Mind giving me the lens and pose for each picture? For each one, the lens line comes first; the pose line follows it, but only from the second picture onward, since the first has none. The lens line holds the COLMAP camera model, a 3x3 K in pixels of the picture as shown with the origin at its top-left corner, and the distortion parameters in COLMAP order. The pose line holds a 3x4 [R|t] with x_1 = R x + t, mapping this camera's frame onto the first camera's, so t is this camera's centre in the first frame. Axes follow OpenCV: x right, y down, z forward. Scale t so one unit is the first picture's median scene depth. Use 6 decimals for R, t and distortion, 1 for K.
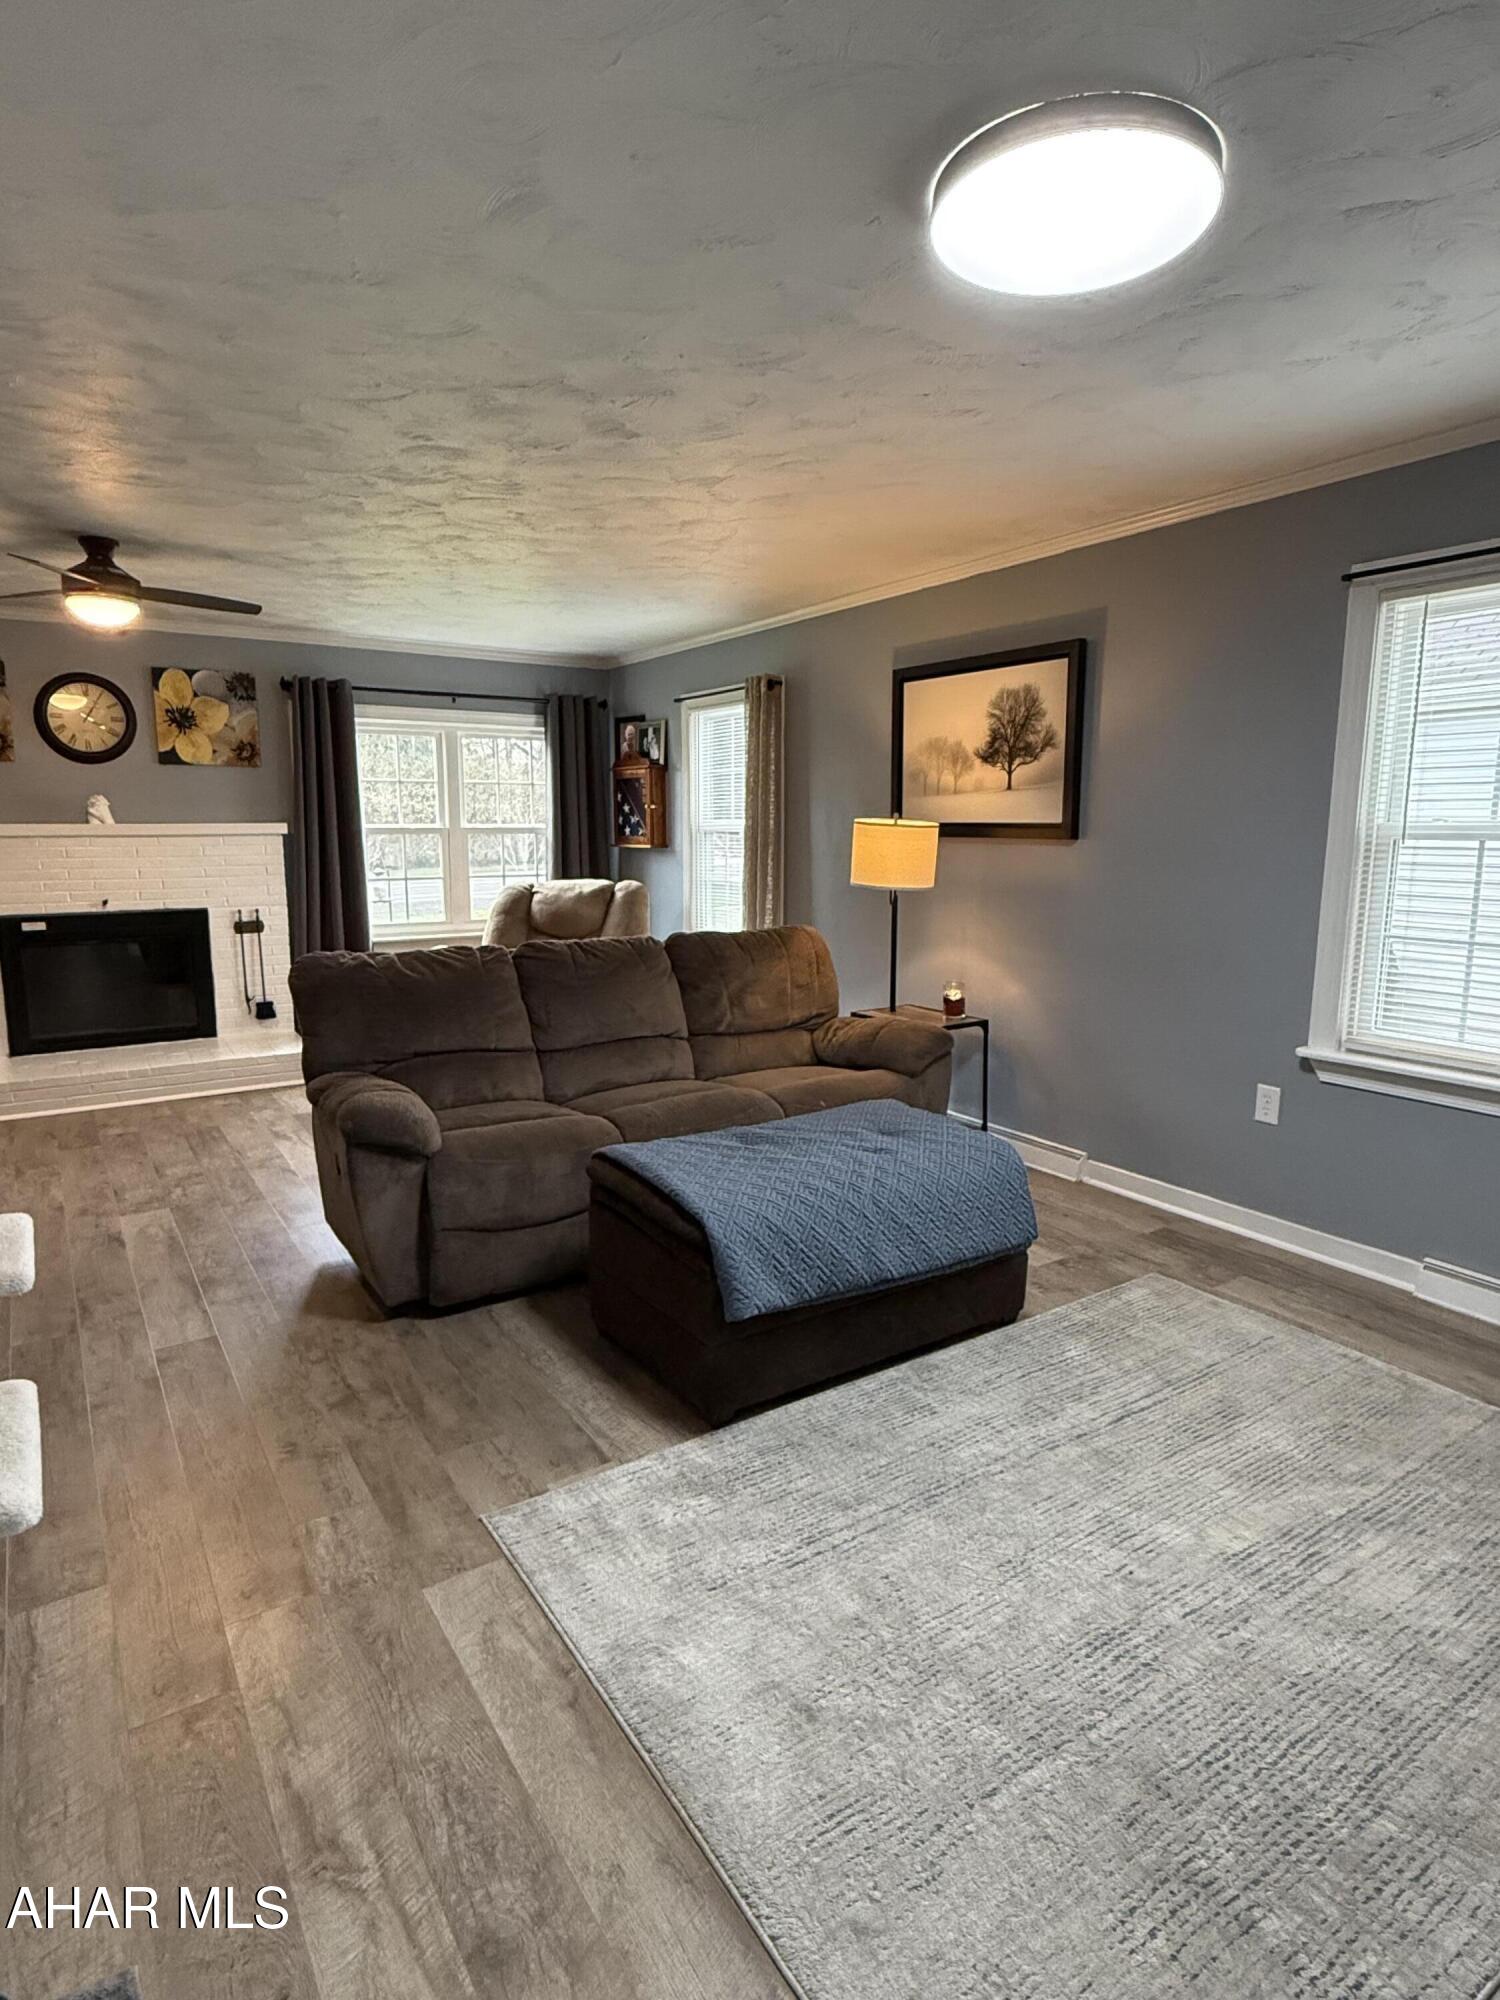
lens RADIAL K [[1095.5, 0, 743.3], [0, 1095.5, 996.9], [0, 0, 1]] dist [-0.002459, 0.003742]
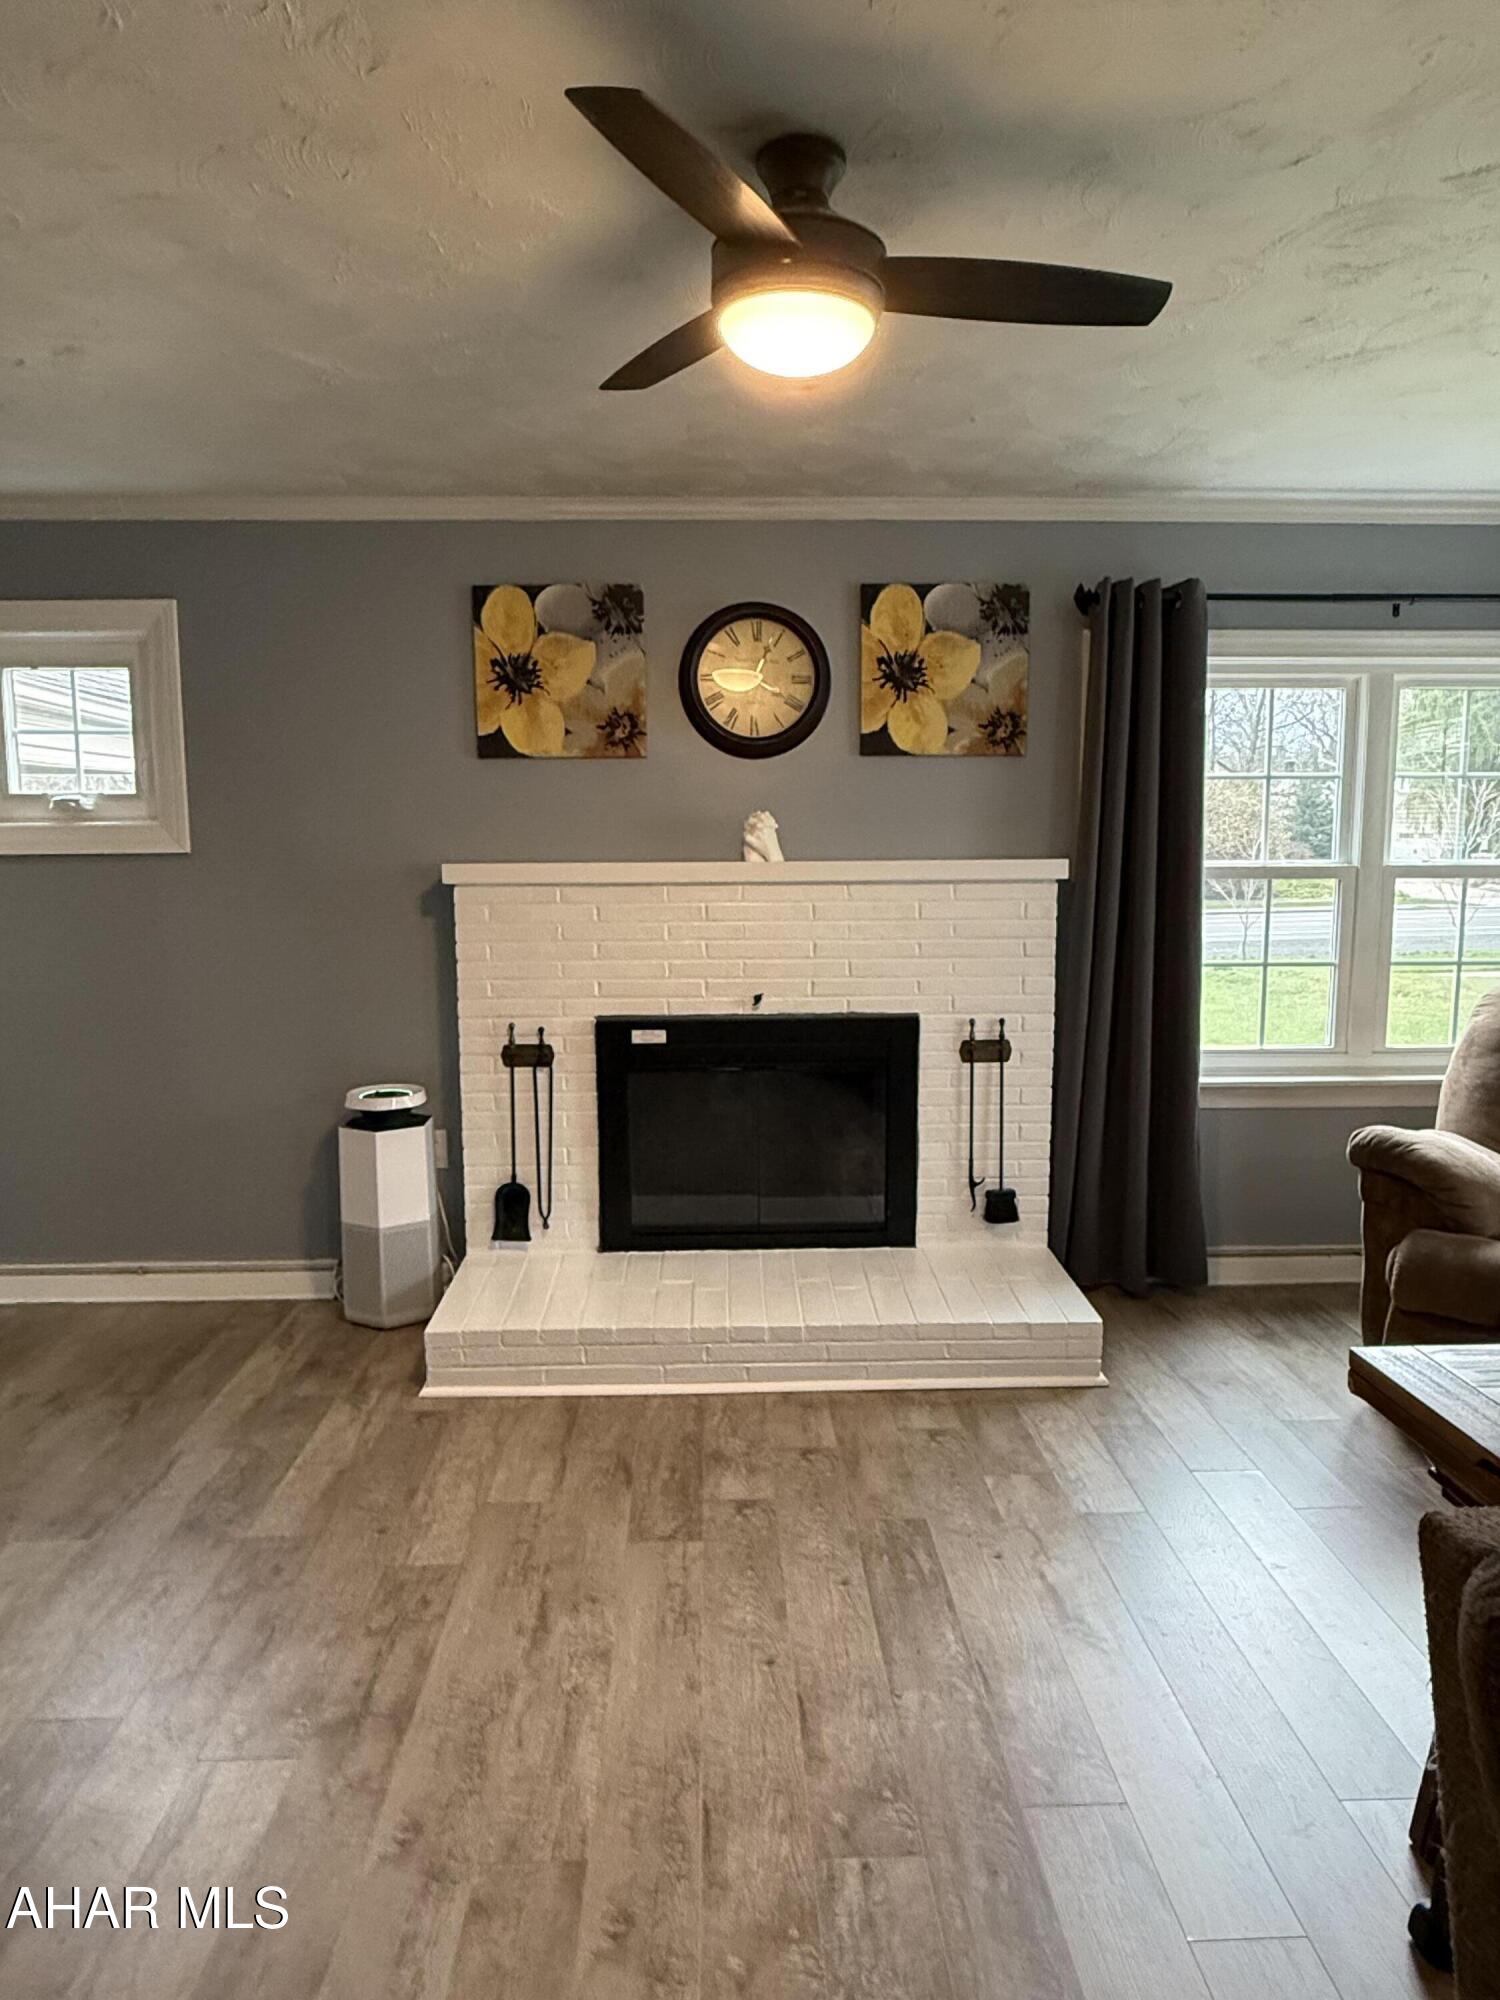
lens RADIAL K [[1219.7, 0, 740.6], [0, 1219.7, 1002.9], [0, 0, 1]] dist [-0.001973, -0.000716]
pose [[0.850715, 0.060940, -0.522083, -0.243149], [-0.078177, 0.996879, -0.011026, -0.071821], [0.519781, 0.050195, 0.852823, 0.426562]]
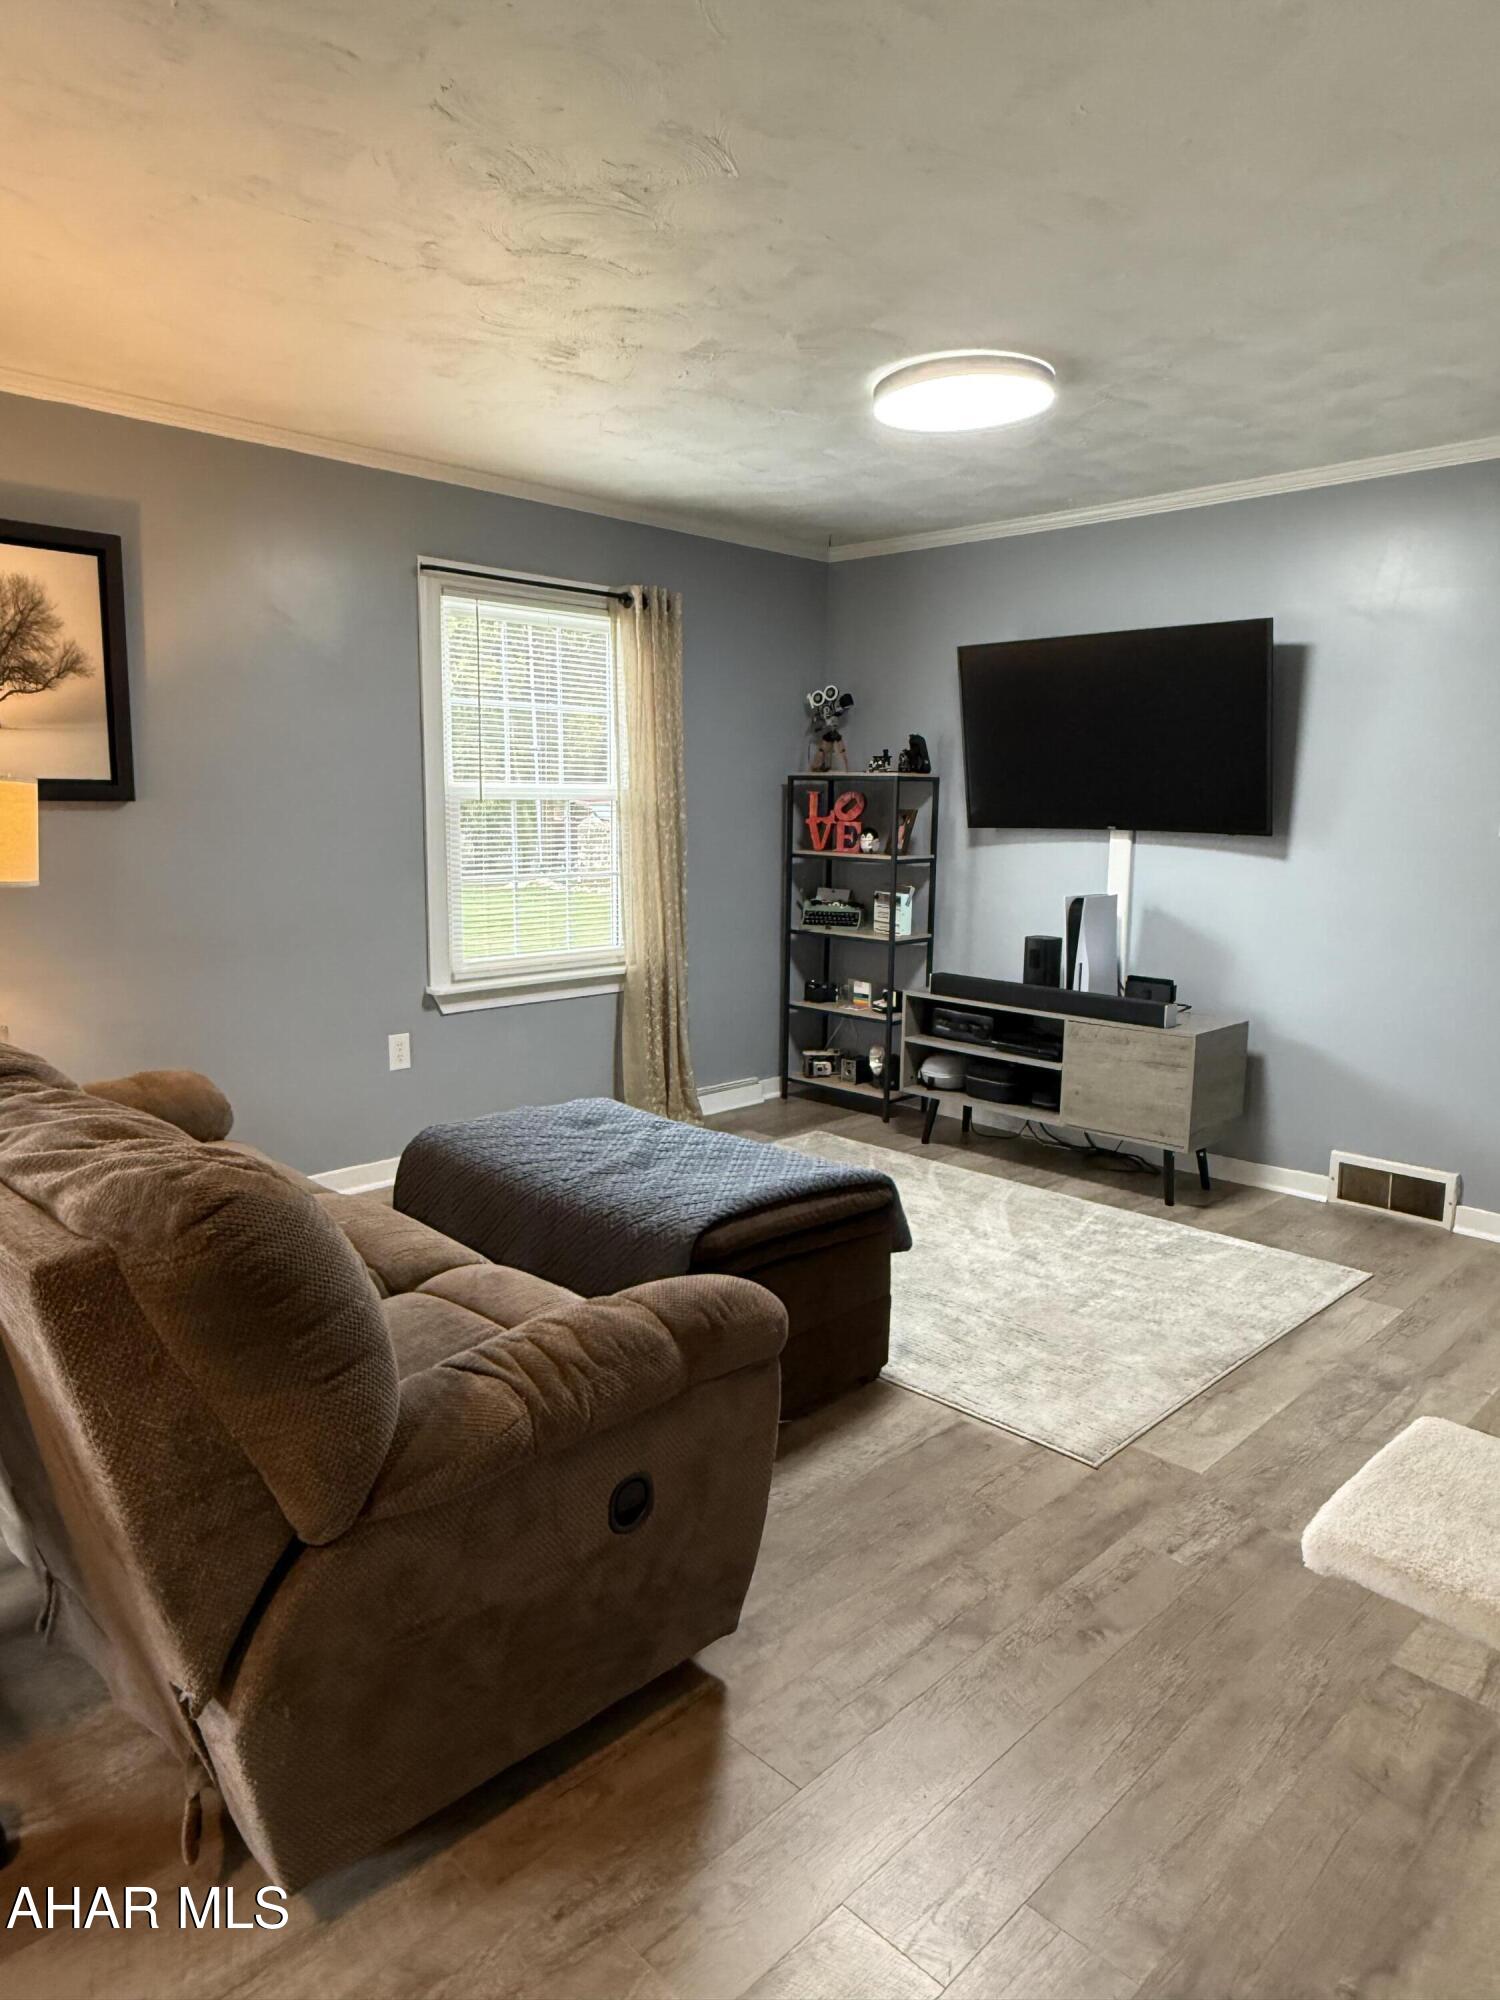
lens RADIAL K [[1299.8, 0, 741.3], [0, 1299.8, 999.4], [0, 0, 1]] dist [0.006069, -0.002714]
pose [[-0.207774, -0.154657, 0.965873, -1.001203], [0.143535, 0.971913, 0.186501, -0.173966], [-0.967588, 0.177387, -0.179740, 1.145406]]
